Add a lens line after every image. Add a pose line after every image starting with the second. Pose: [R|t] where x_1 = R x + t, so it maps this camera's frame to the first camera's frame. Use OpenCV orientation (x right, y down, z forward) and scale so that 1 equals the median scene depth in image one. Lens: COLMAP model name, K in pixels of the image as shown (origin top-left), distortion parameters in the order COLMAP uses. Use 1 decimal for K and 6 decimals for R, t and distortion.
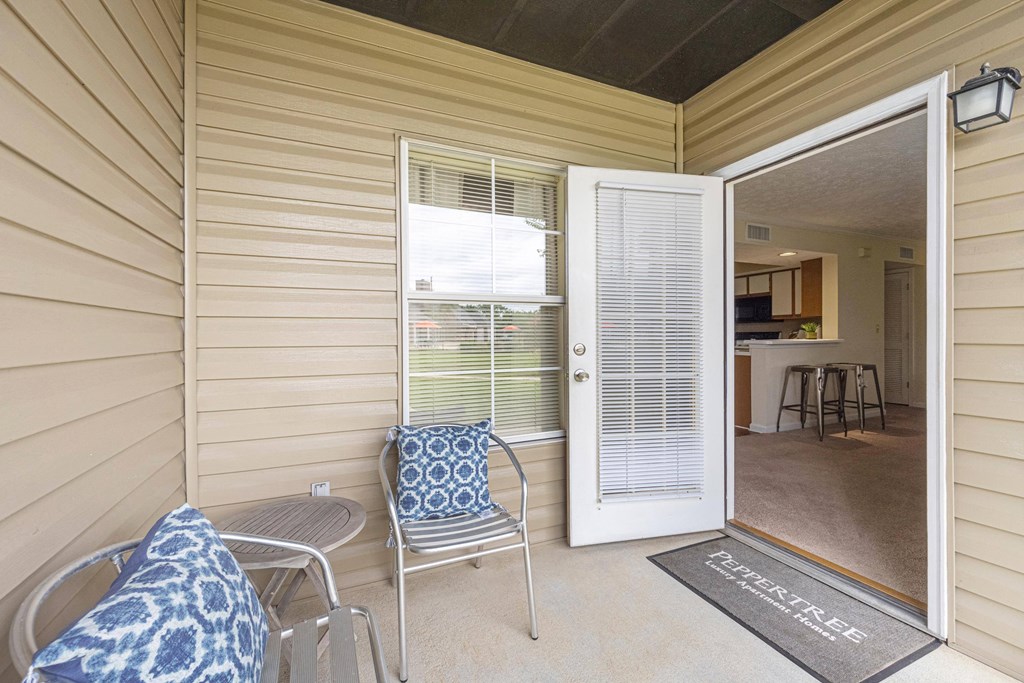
lens RADIAL K [[414.7, 0, 491.3], [0, 414.7, 339.6], [0, 0, 1]] dist [0.002338, -0.000223]
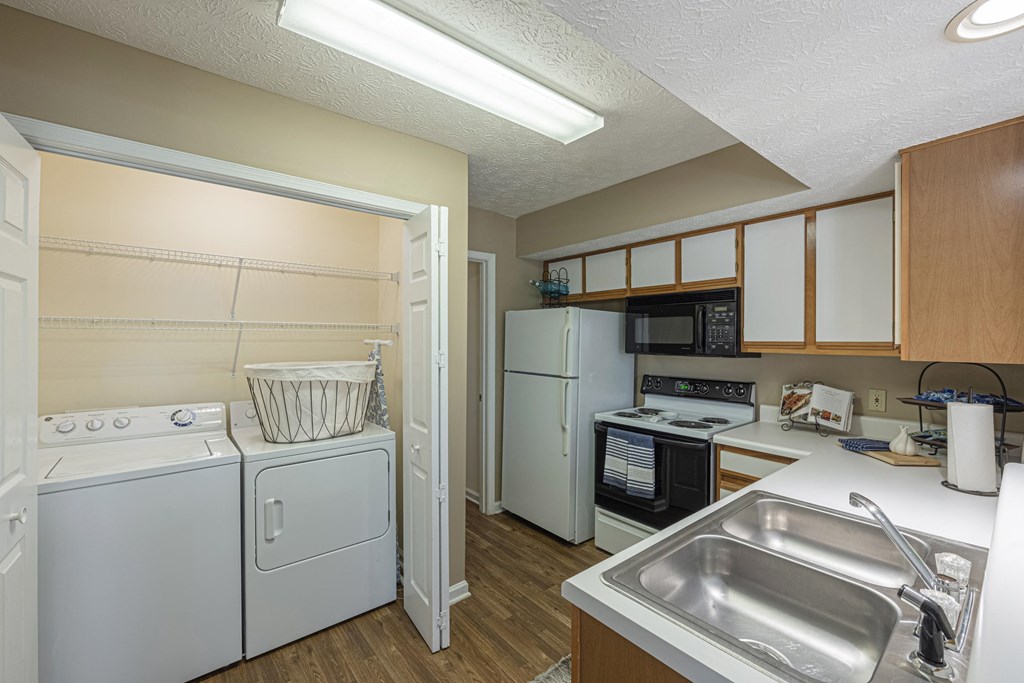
lens RADIAL K [[414.7, 0, 506.9], [0, 414.7, 341.6], [0, 0, 1]] dist [0.002338, -0.000223]
pose [[0.959446, 0.007971, 0.281781, 0.419645], [-0.006403, 0.999958, -0.006485, -0.061317], [-0.281821, 0.004418, 0.959457, 0.795679]]
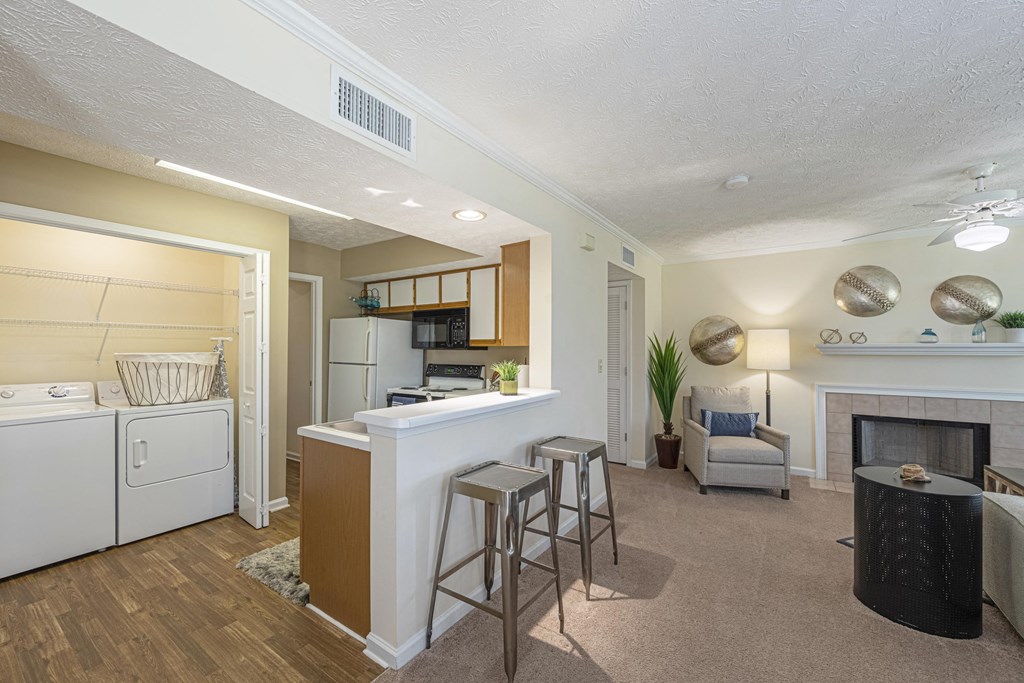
lens RADIAL K [[414.7, 0, 495.0], [0, 414.7, 346.1], [0, 0, 1]] dist [0.002338, -0.000223]
pose [[0.854833, 0.012278, 0.518759, 0.439957], [-0.002797, 0.999815, -0.019054, -0.041732], [-0.518896, 0.014837, 0.854708, 0.516623]]
